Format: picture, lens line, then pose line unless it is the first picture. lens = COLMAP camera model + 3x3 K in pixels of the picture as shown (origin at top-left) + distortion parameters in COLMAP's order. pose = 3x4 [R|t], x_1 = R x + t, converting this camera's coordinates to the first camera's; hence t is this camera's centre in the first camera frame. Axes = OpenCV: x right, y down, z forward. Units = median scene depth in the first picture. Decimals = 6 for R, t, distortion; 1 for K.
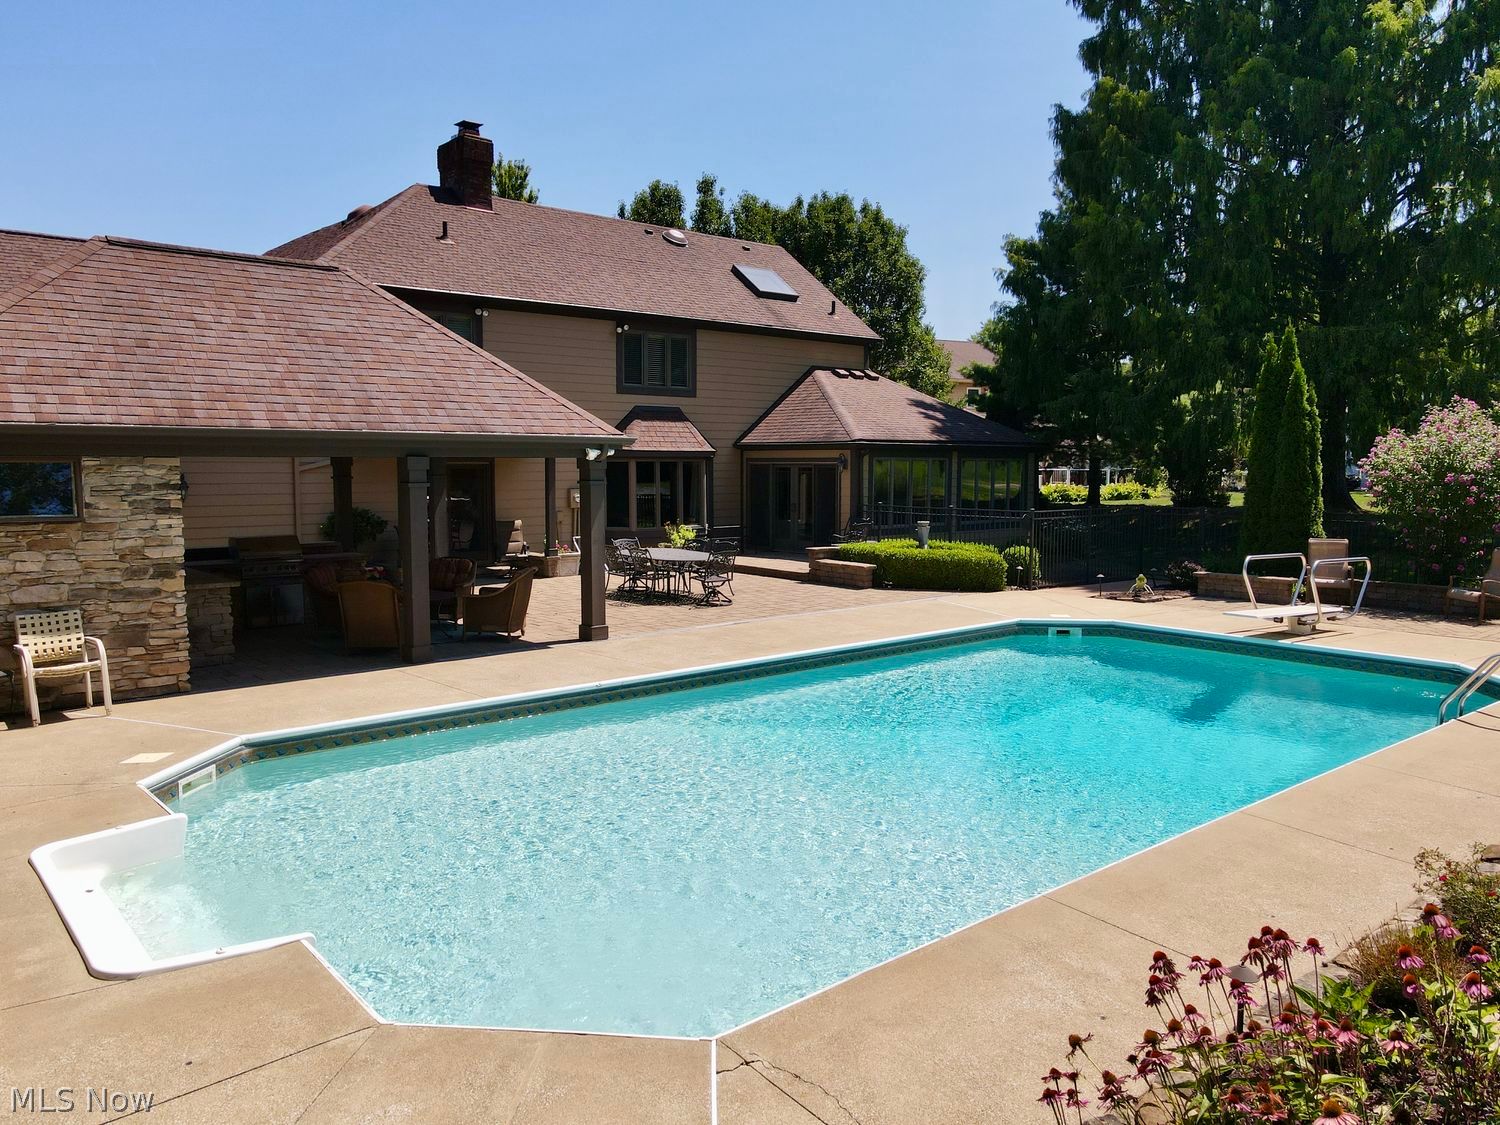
lens RADIAL K [[1103.1, 0, 750.0], [0, 1103.1, 562.5], [0, 0, 1]] dist [0.012348, 0.012405]
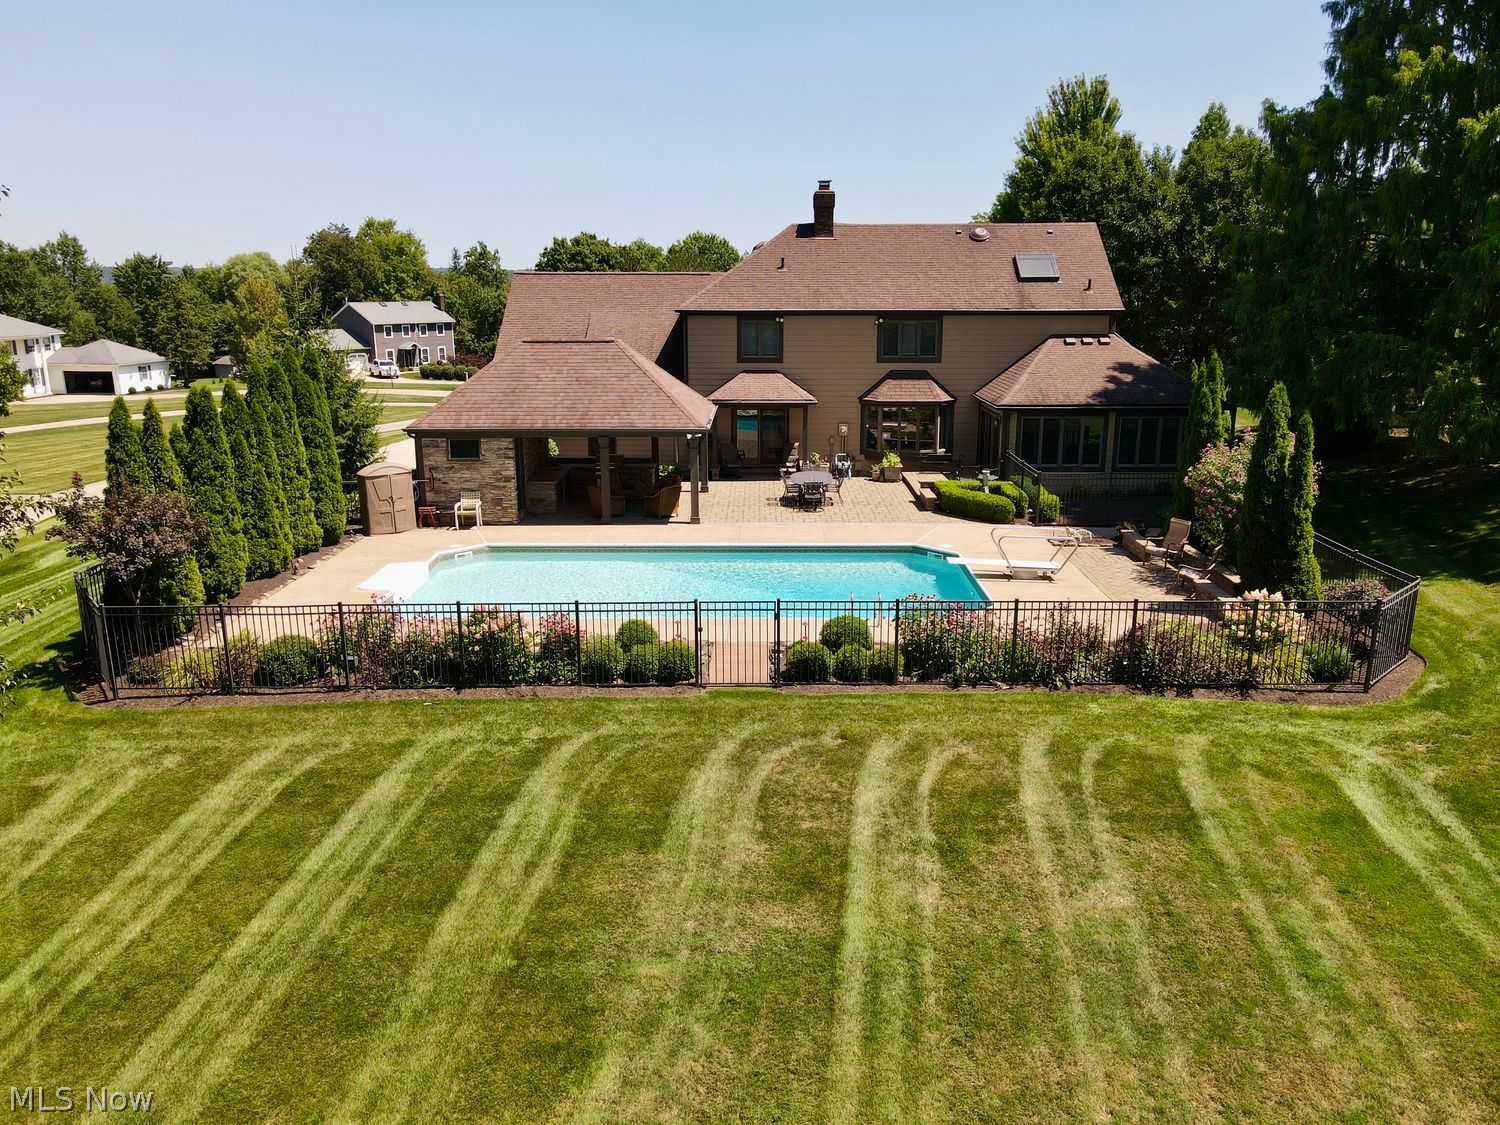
lens RADIAL K [[1097.8, 0, 750.0], [0, 1097.8, 562.5], [0, 0, 1]] dist [-0.002537, 0.029298]
pose [[0.750759, 0.158531, -0.641271, 1.009406], [-0.055901, 0.982541, 0.177452, -0.182718], [0.658207, -0.097376, 0.746513, -0.385216]]
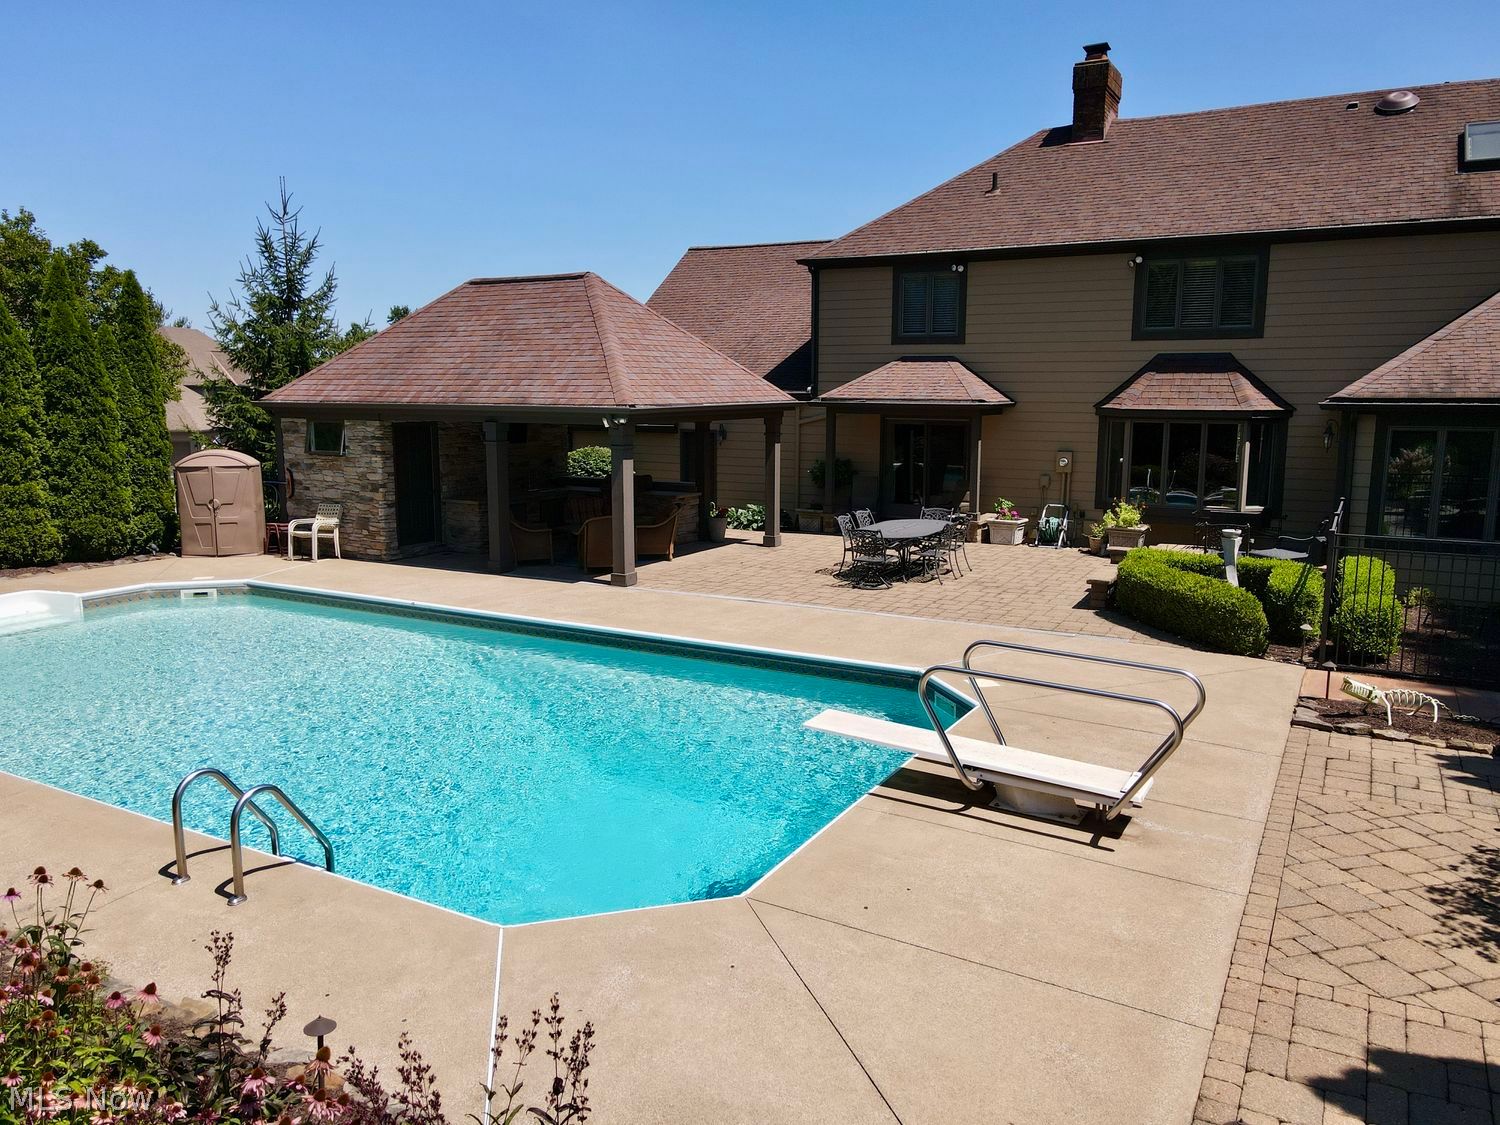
lens RADIAL K [[1097.8, 0, 750.0], [0, 1097.8, 562.5], [0, 0, 1]] dist [-0.002537, 0.029298]
pose [[0.345337, 0.148241, -0.926697, 0.748239], [-0.087575, 0.988227, 0.125449, -0.084513], [0.934384, 0.037834, 0.354254, 0.568066]]
